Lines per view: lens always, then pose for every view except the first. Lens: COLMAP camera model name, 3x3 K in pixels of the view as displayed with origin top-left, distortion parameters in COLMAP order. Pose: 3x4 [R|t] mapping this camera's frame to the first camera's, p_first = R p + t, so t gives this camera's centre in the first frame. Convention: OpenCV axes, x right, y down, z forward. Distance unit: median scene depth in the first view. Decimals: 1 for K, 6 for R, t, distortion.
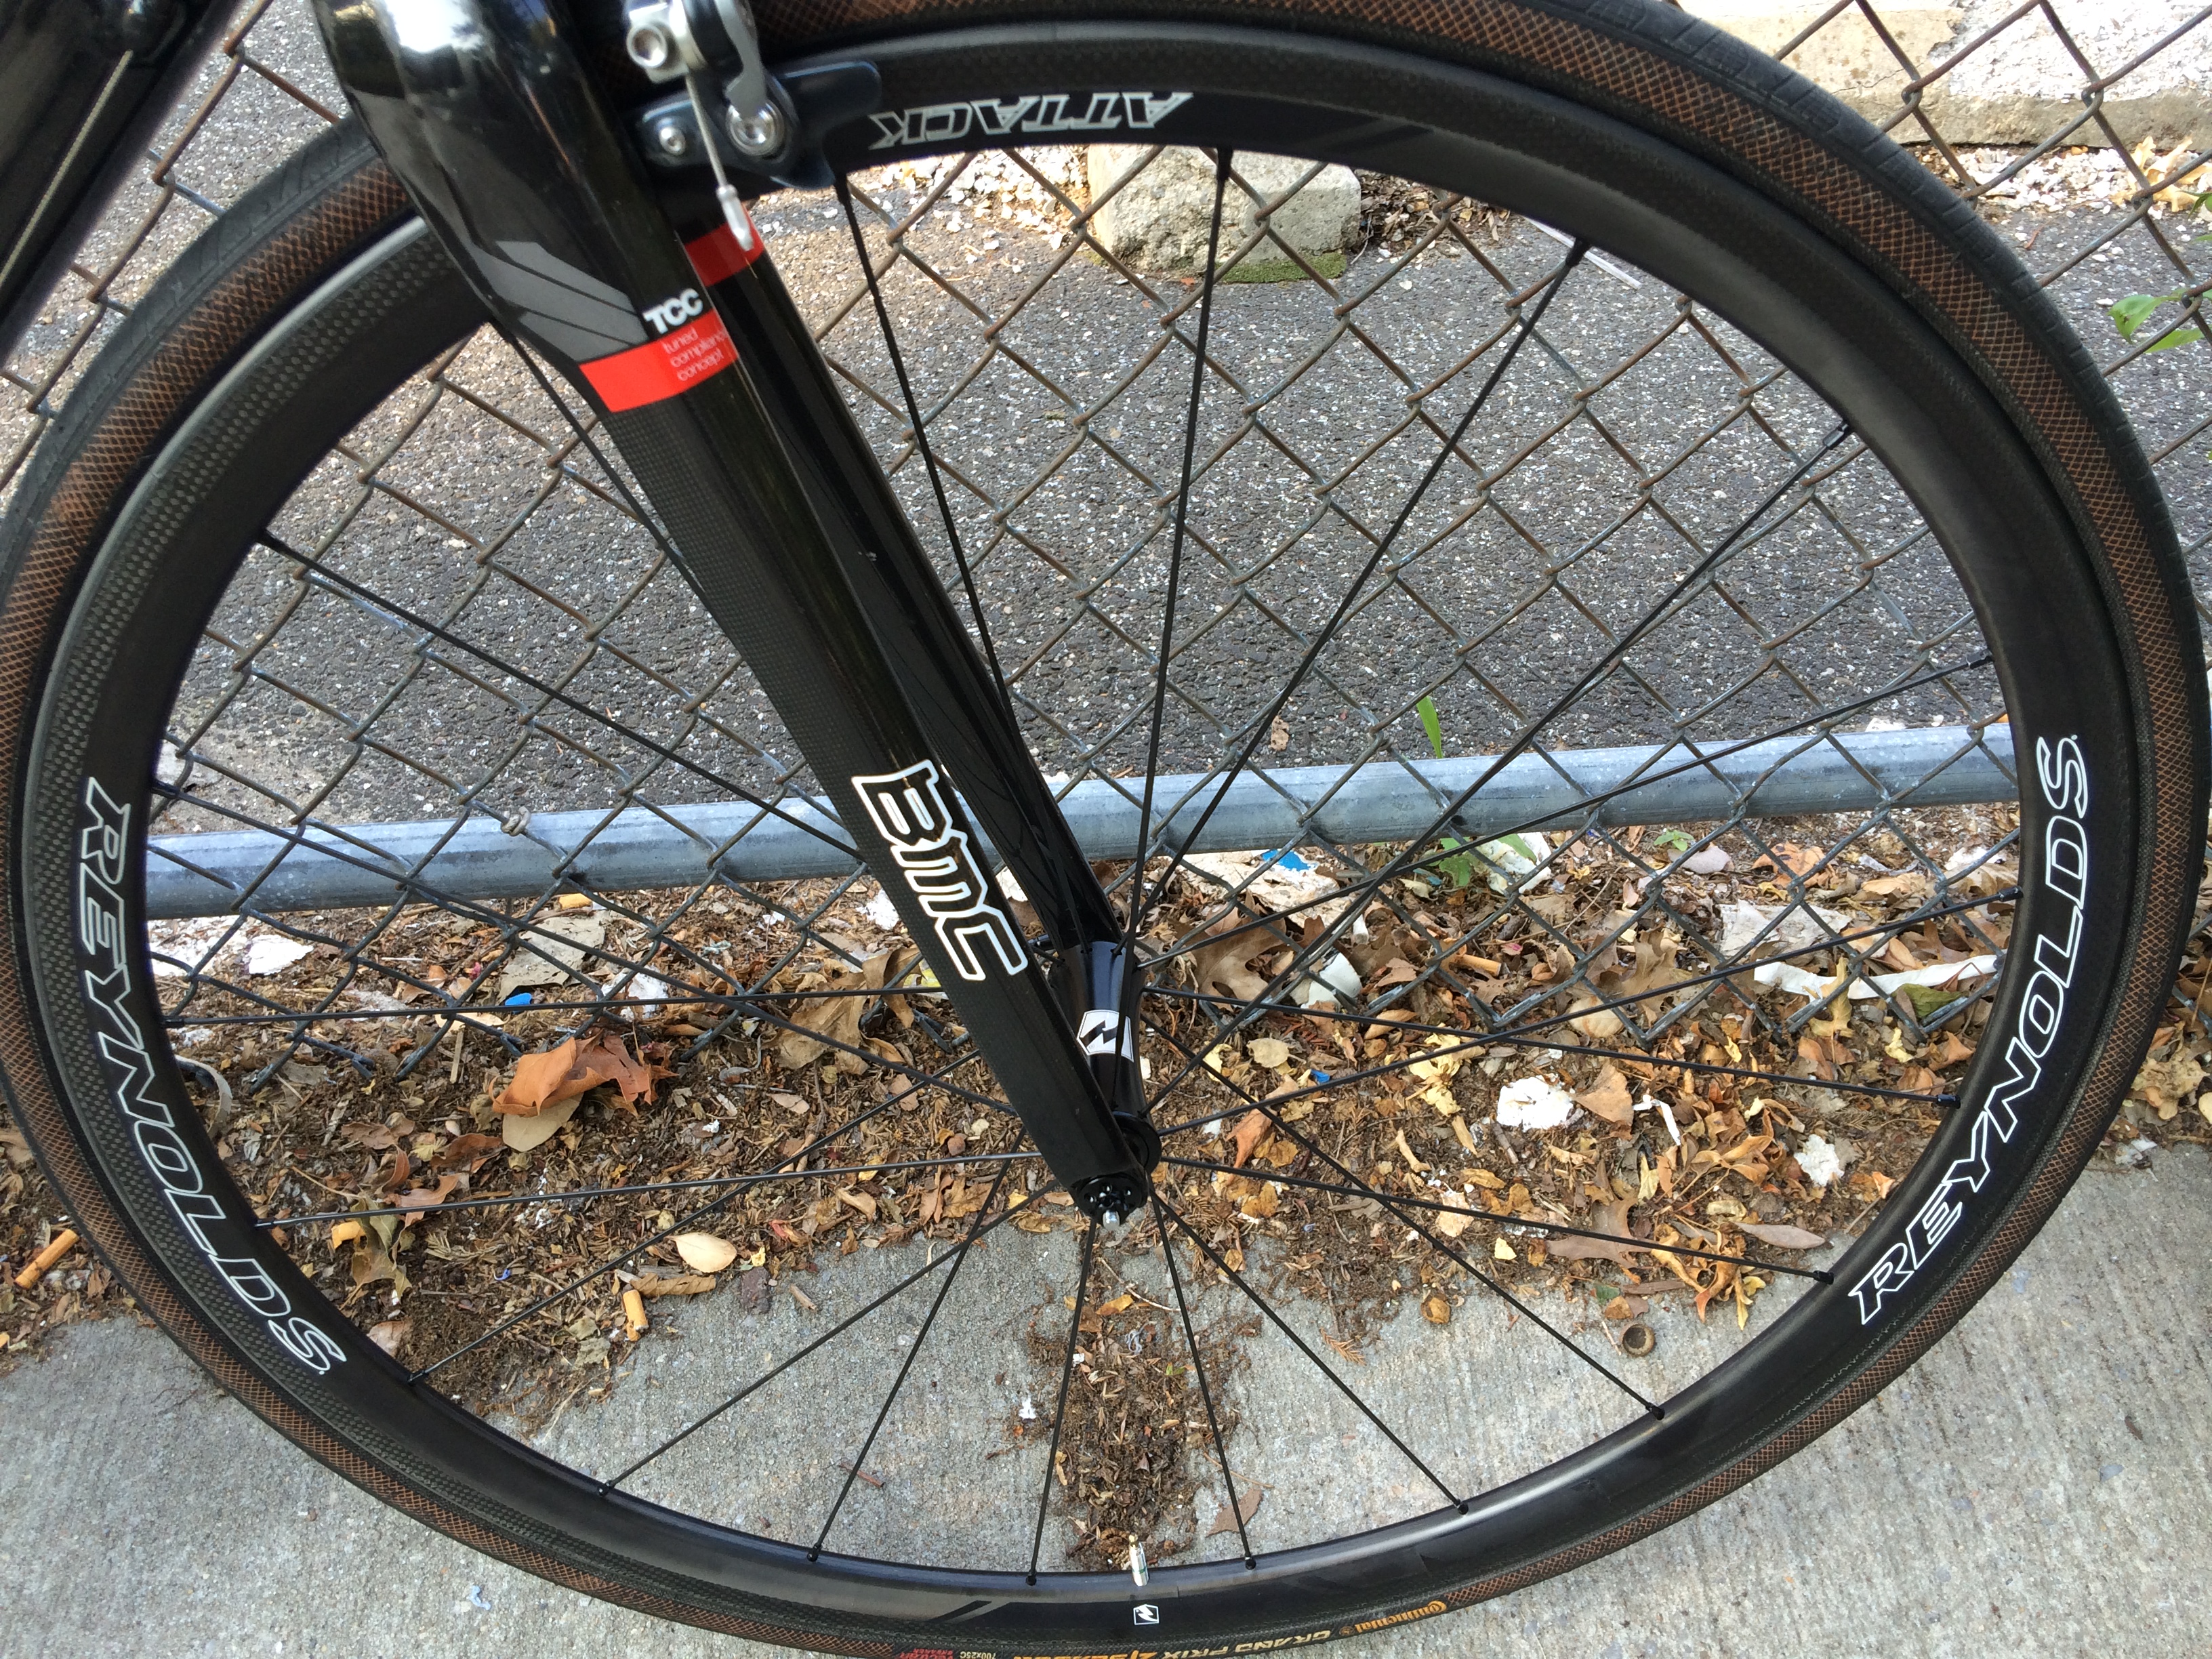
lens RADIAL K [[1930.5, 0, 1106.0], [0, 1930.5, 829.5], [0, 0, 1]] dist [0.122104, -0.133803]
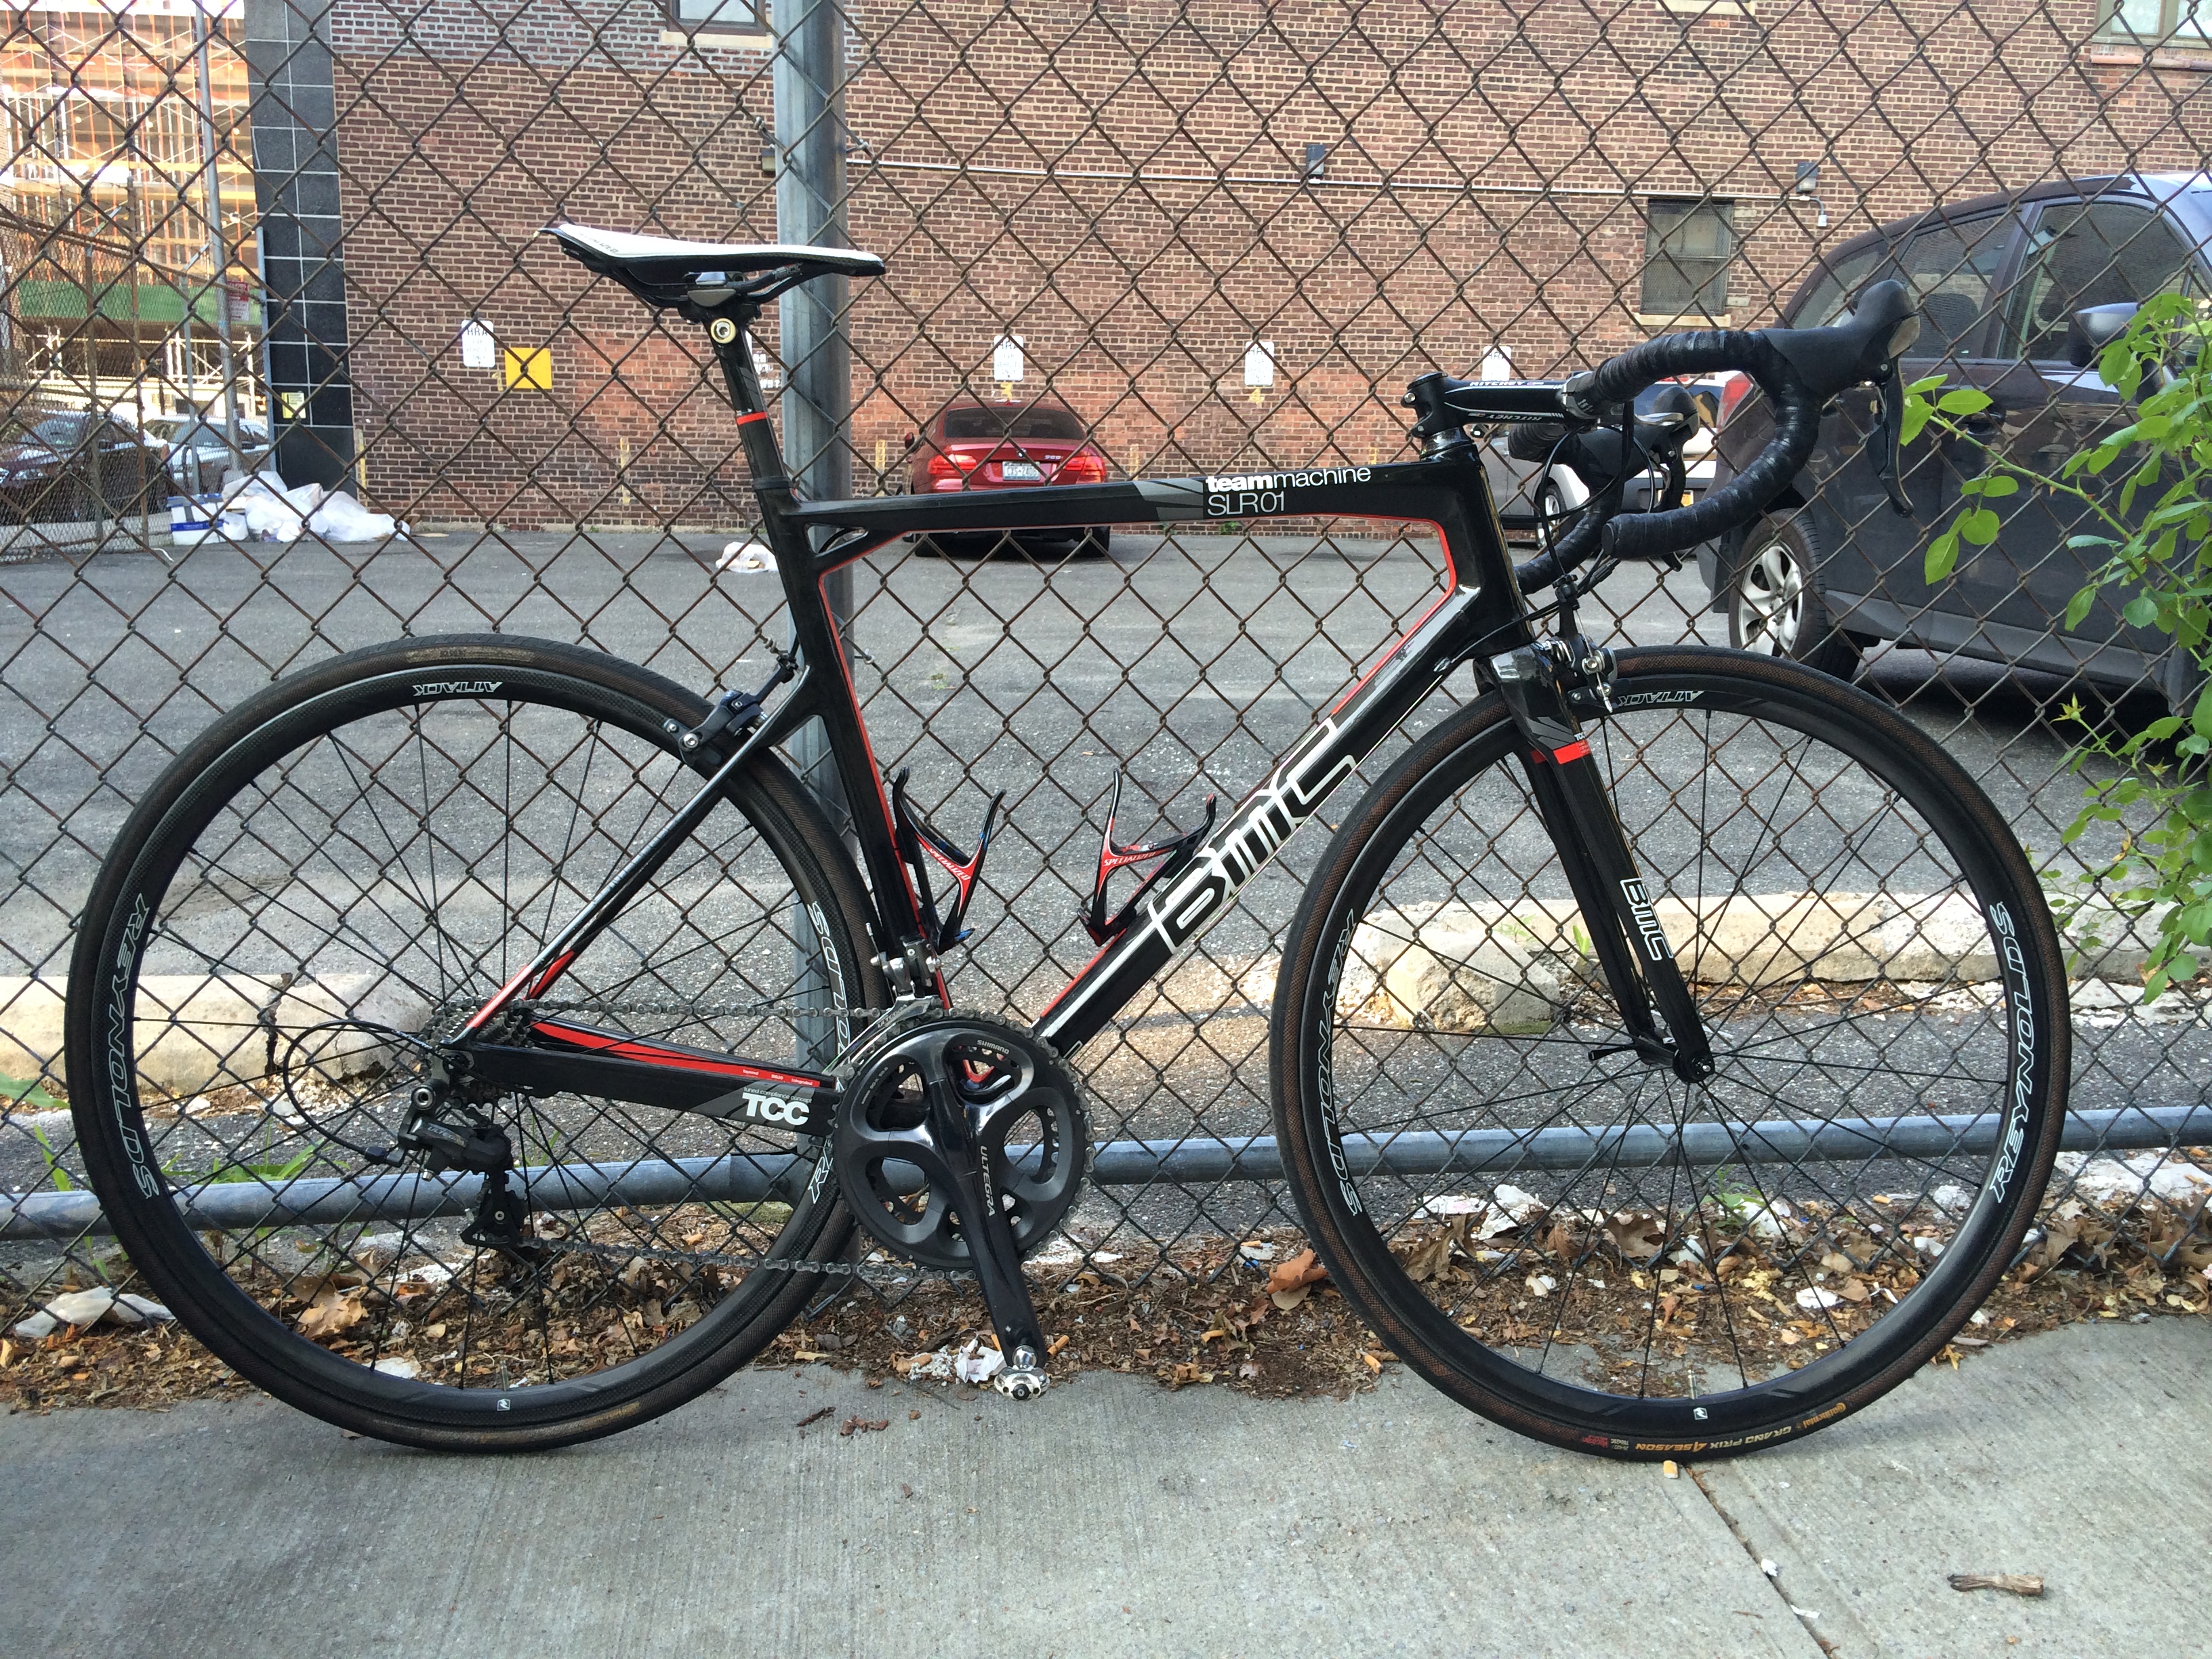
lens RADIAL K [[1930.5, 0, 1106.0], [0, 1930.5, 829.5], [0, 0, 1]] dist [0.122104, -0.133803]
pose [[0.999411, -0.024680, 0.023862, -0.641049], [0.033635, 0.843062, -0.536764, 0.972501], [-0.006870, 0.537250, 0.843395, -1.075374]]
